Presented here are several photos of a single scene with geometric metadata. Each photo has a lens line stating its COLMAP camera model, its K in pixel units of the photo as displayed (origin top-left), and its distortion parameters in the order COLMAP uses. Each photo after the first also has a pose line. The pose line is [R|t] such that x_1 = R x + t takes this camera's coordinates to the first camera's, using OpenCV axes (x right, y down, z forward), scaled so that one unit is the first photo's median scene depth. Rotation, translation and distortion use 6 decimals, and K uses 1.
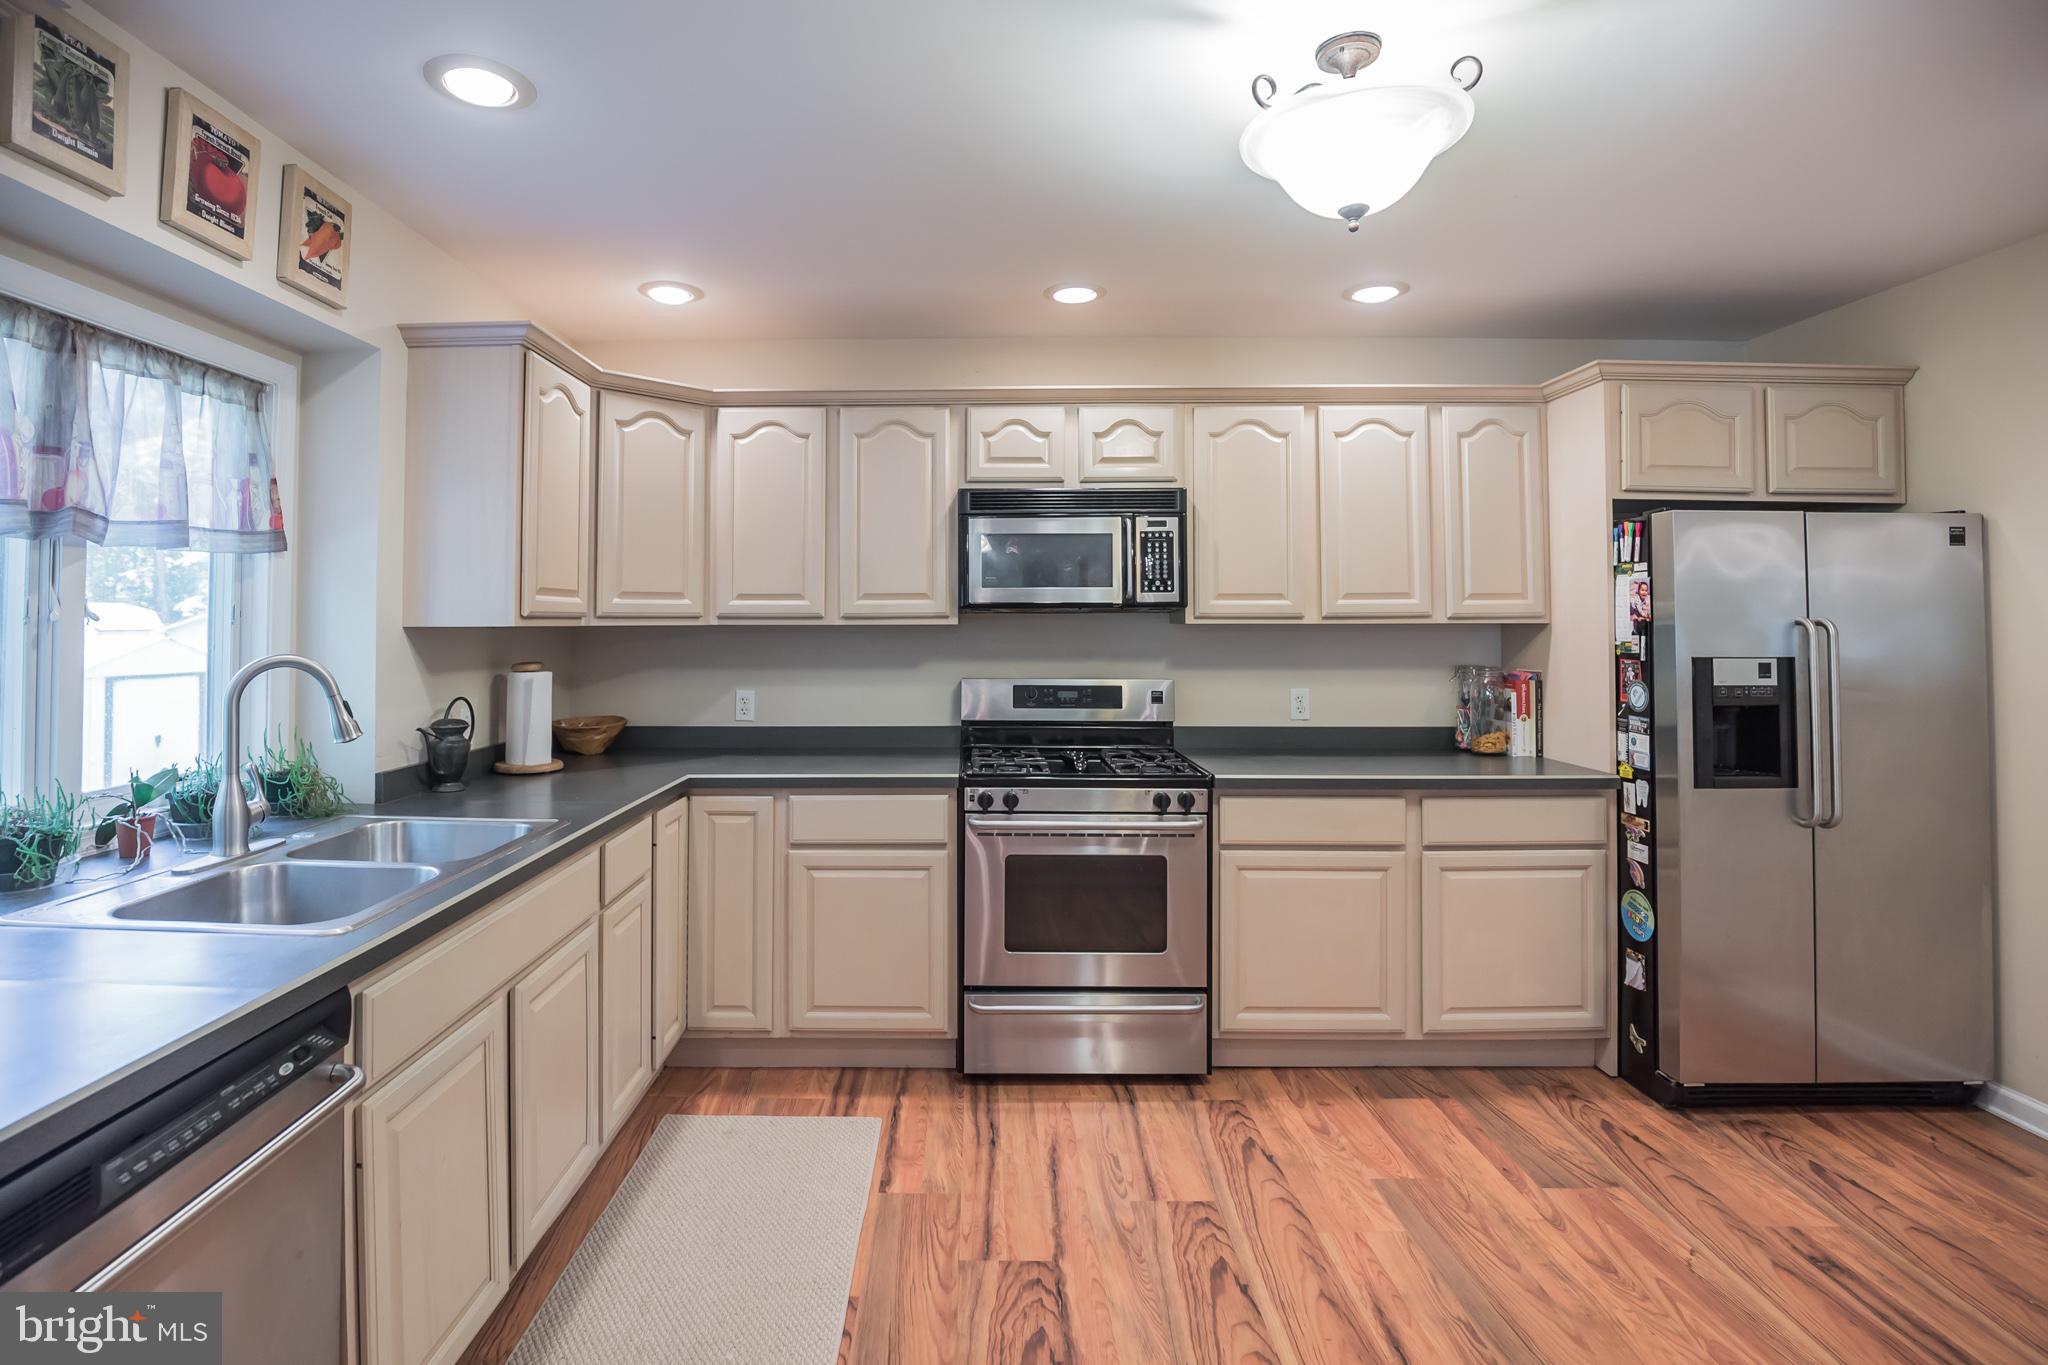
lens RADIAL K [[967.5, 0, 966.1], [0, 967.5, 598.9], [0, 0, 1]] dist [-0.022601, 0.002097]
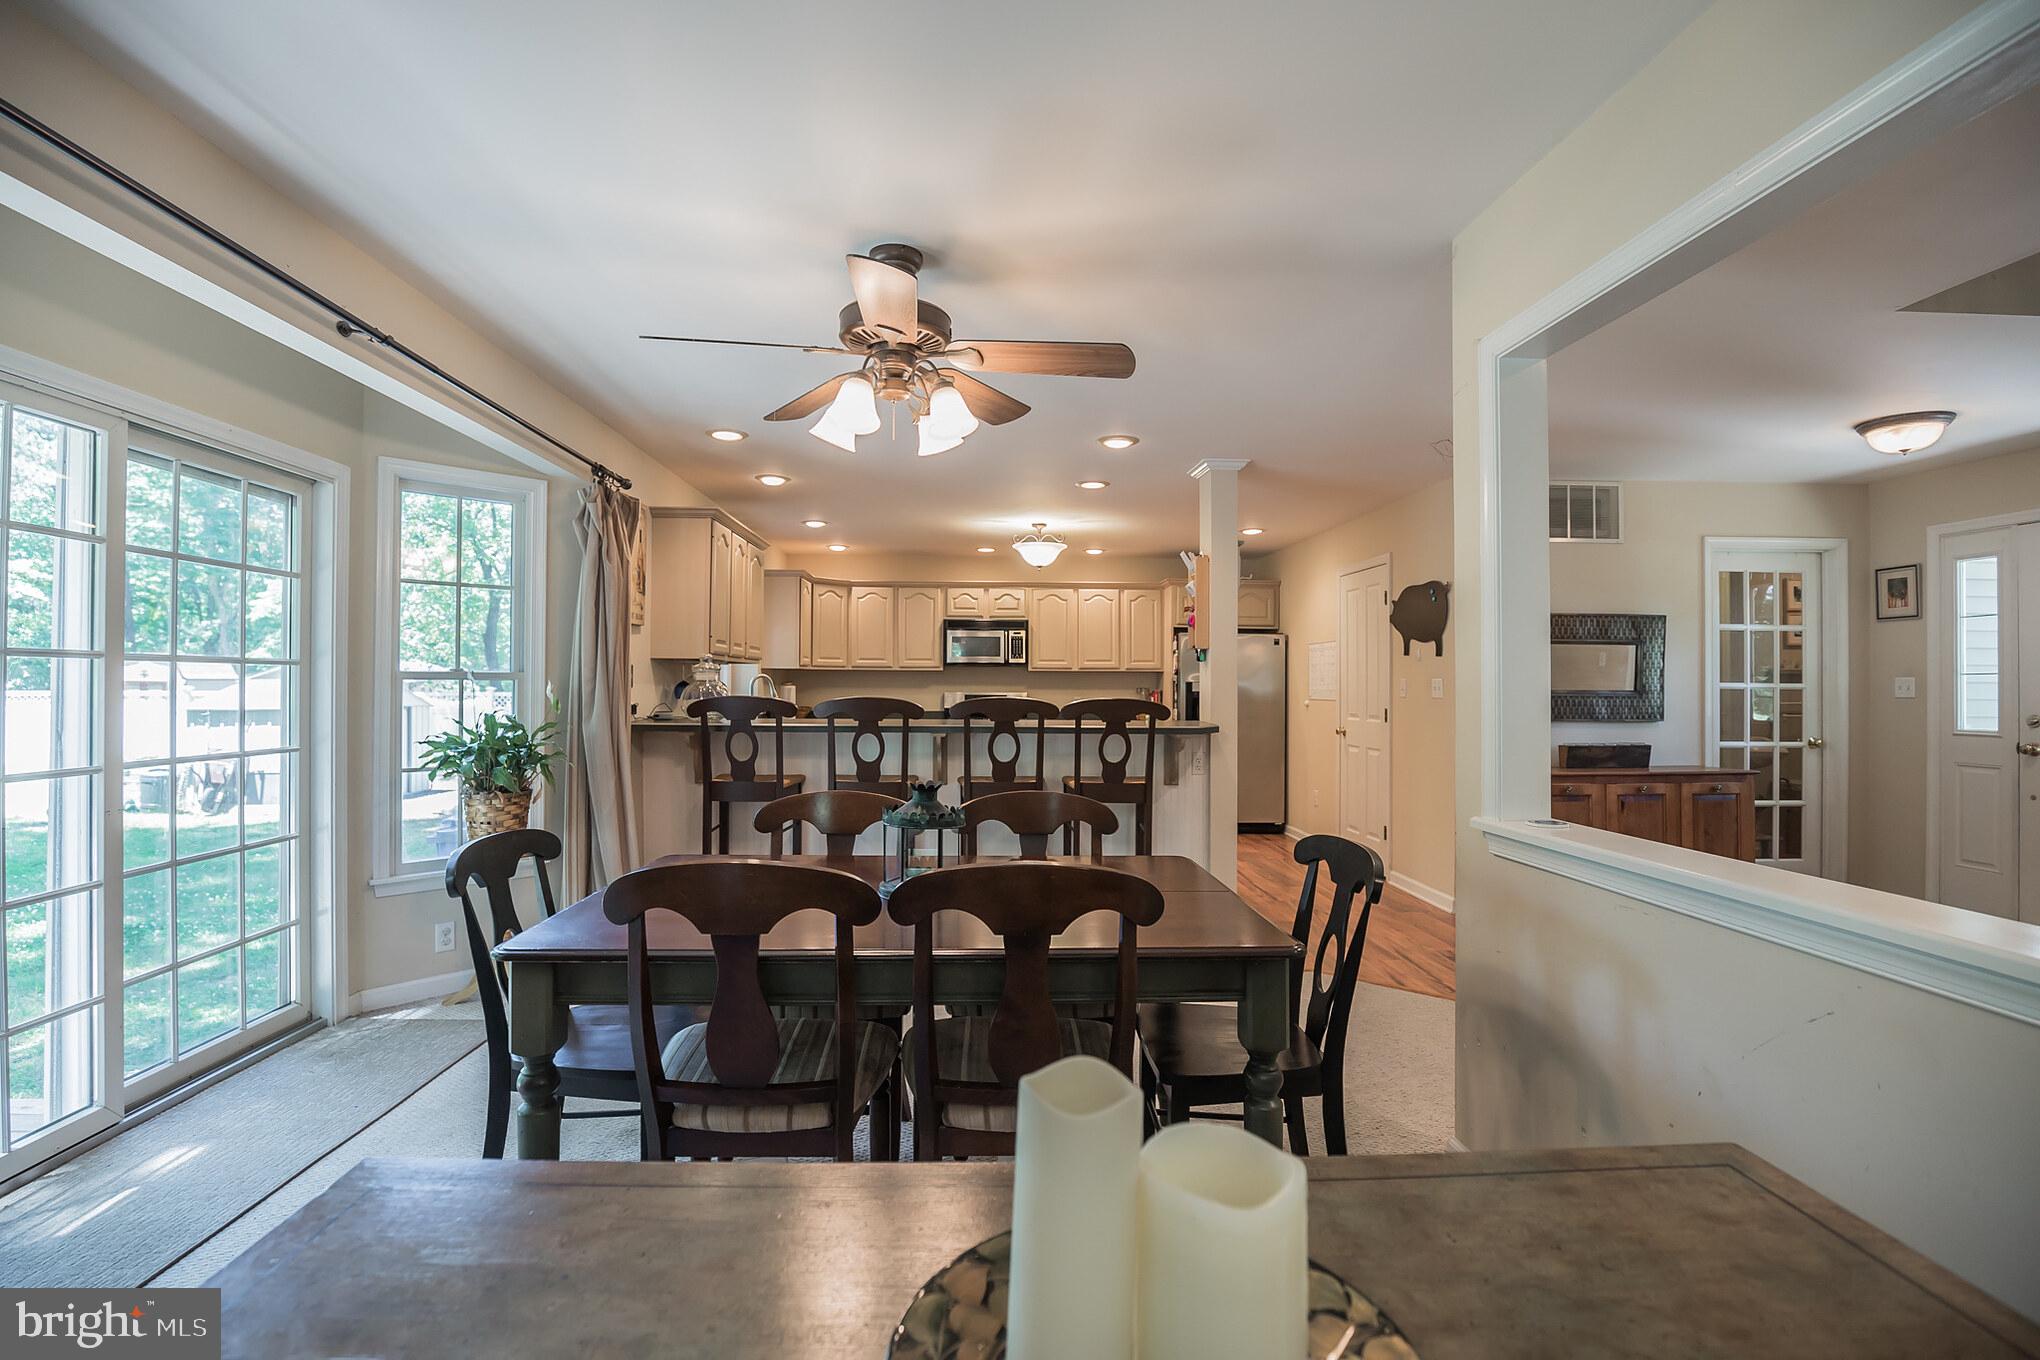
lens RADIAL K [[948.7, 0, 1001.8], [0, 948.7, 678.7], [0, 0, 1]] dist [-0.015012, 0.001050]
pose [[0.998505, 0.006757, 0.054236, 0.013262], [-0.007632, 0.999844, 0.015946, 0.007074], [-0.054120, -0.016336, 0.998401, -1.800446]]
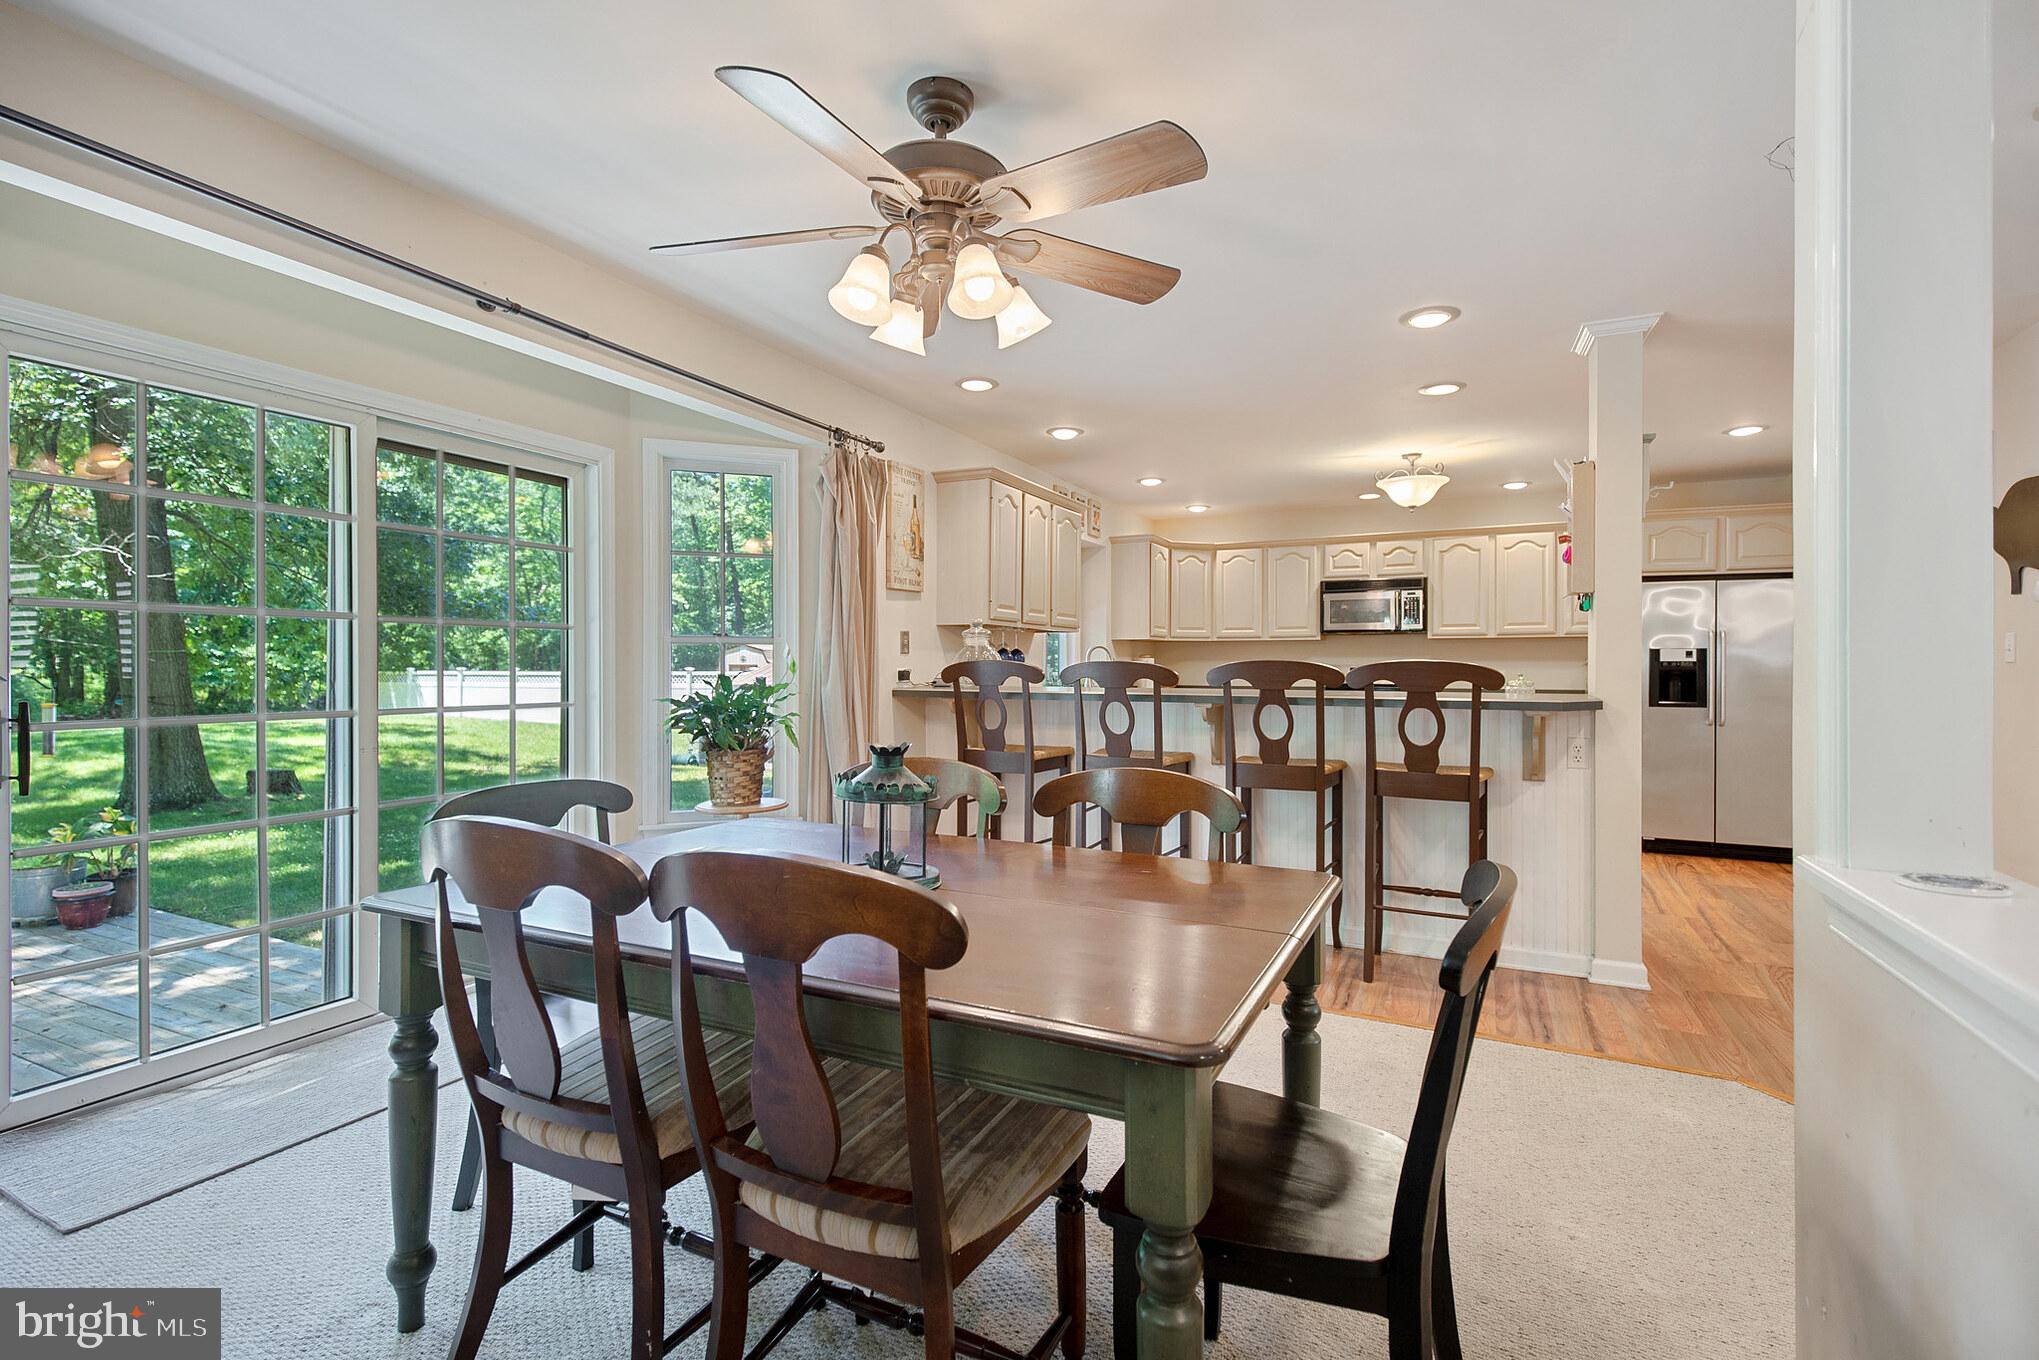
lens RADIAL K [[948.2, 0, 1006.3], [0, 948.2, 666.5], [0, 0, 1]] dist [-0.015012, 0.001050]
pose [[0.899436, 0.002171, -0.437047, 0.340490], [0.006815, 0.999796, 0.018992, 0.046400], [0.436999, -0.020061, 0.899238, -1.518840]]
